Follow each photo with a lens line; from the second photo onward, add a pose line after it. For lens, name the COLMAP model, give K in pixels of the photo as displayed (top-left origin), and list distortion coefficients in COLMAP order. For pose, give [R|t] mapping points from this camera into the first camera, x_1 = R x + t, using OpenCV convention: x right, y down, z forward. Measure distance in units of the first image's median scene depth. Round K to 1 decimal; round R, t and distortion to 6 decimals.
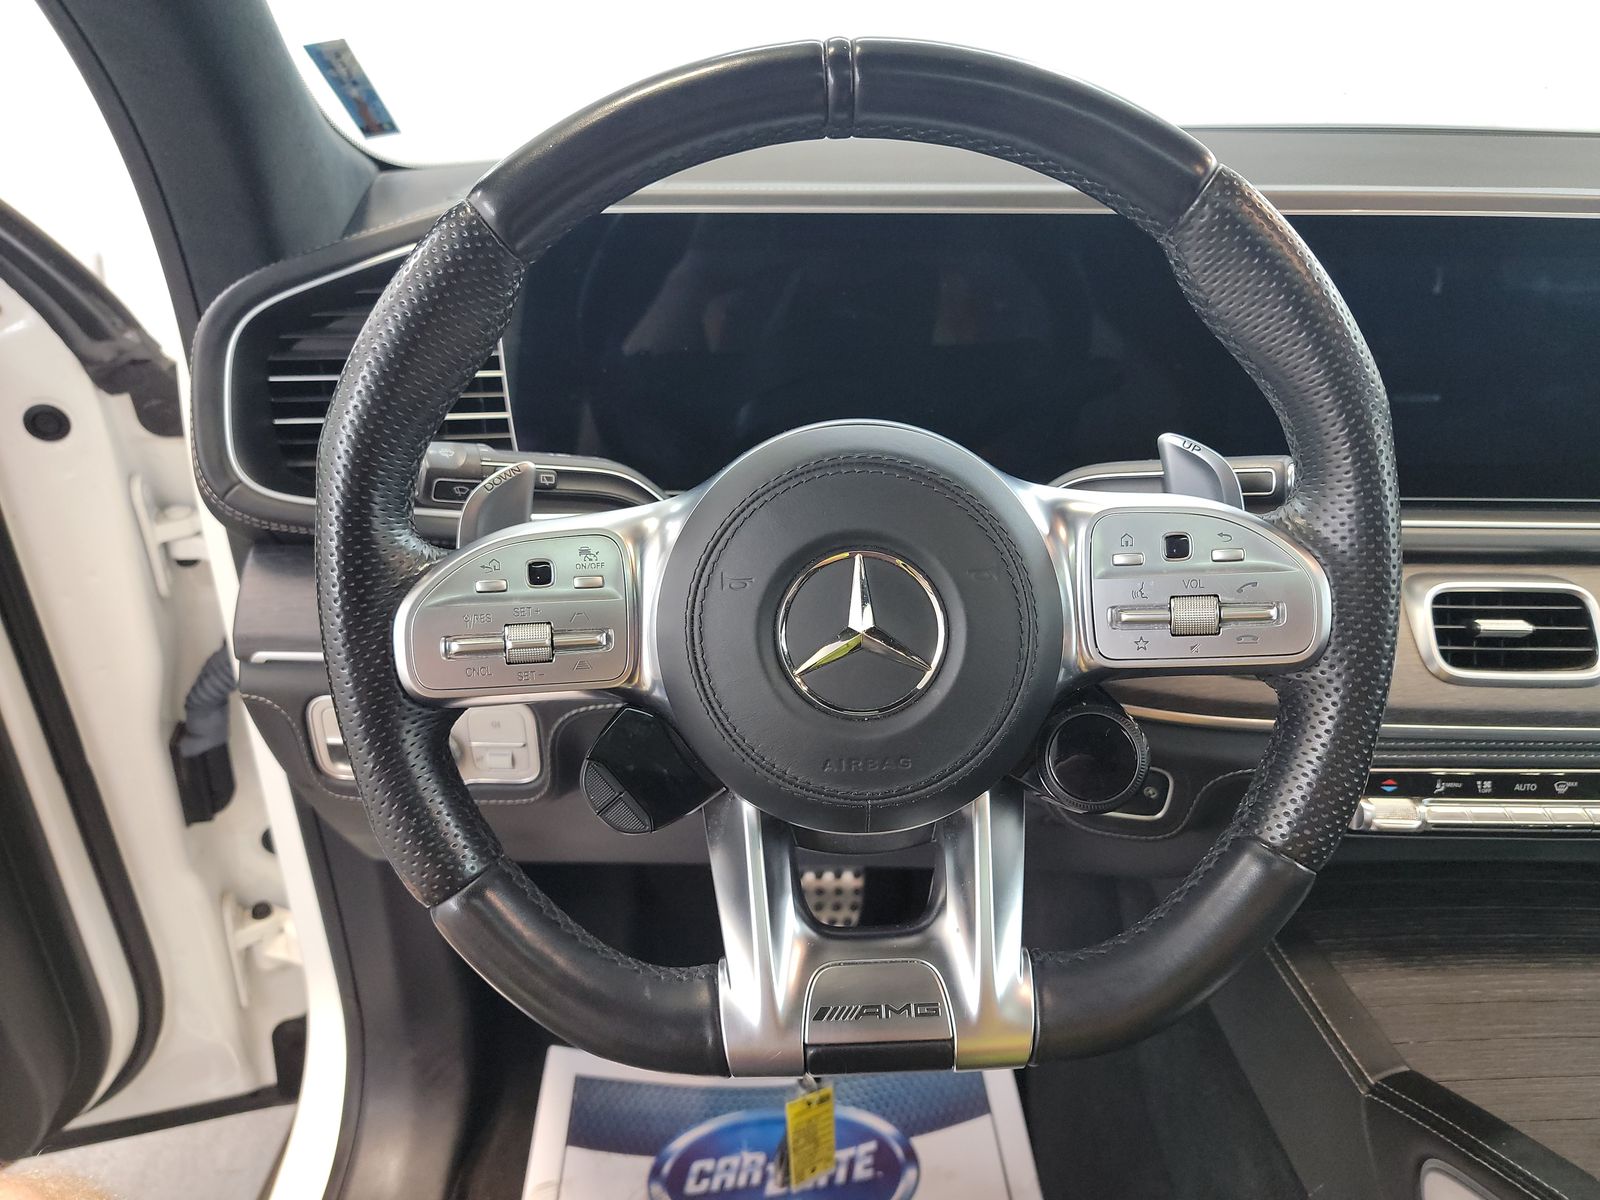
lens RADIAL K [[1155.4, 0, 800.0], [0, 1155.4, 600.0], [0, 0, 1]] dist [0.022576, -0.041780]
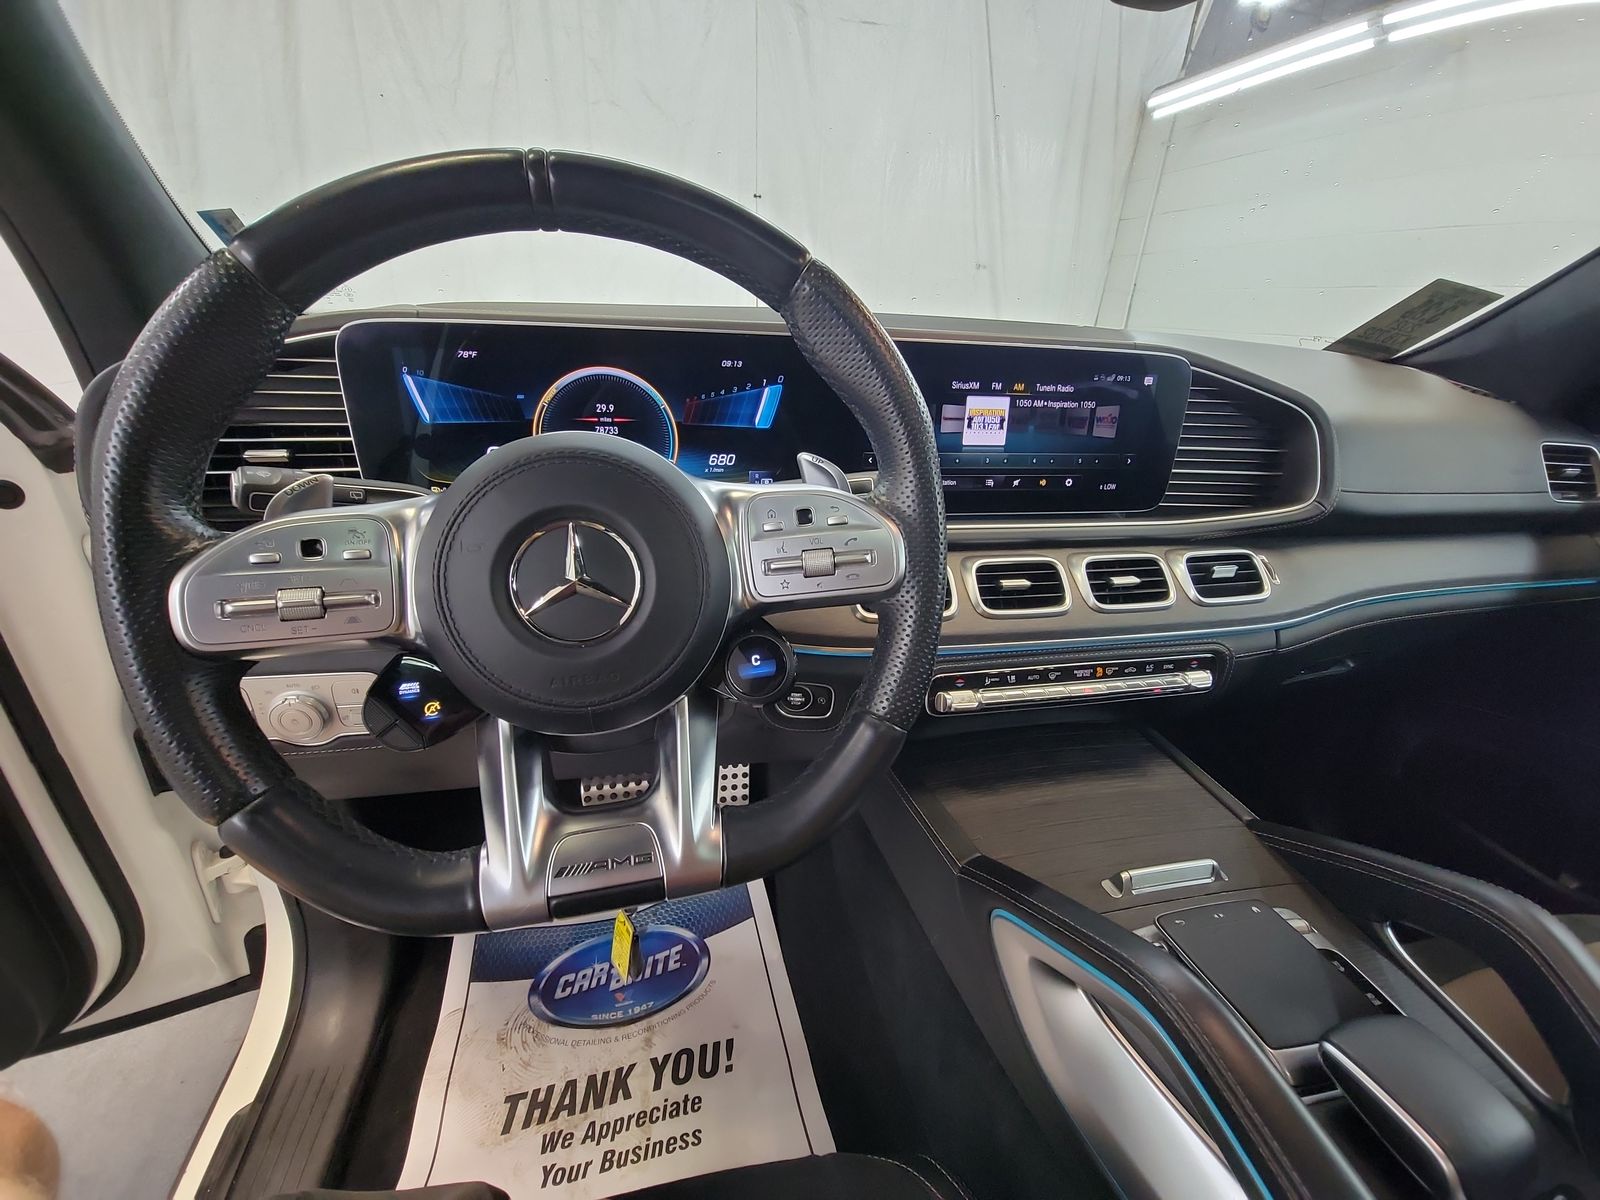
lens RADIAL K [[647.5, 0, 800.0], [0, 647.5, 600.0], [0, 0, 1]] dist [-0.026242, 0.016610]
pose [[0.976215, -0.049445, 0.211089, 0.139892], [0.057602, 0.997805, -0.032670, 0.083799], [-0.209011, 0.044052, 0.976921, 0.203367]]
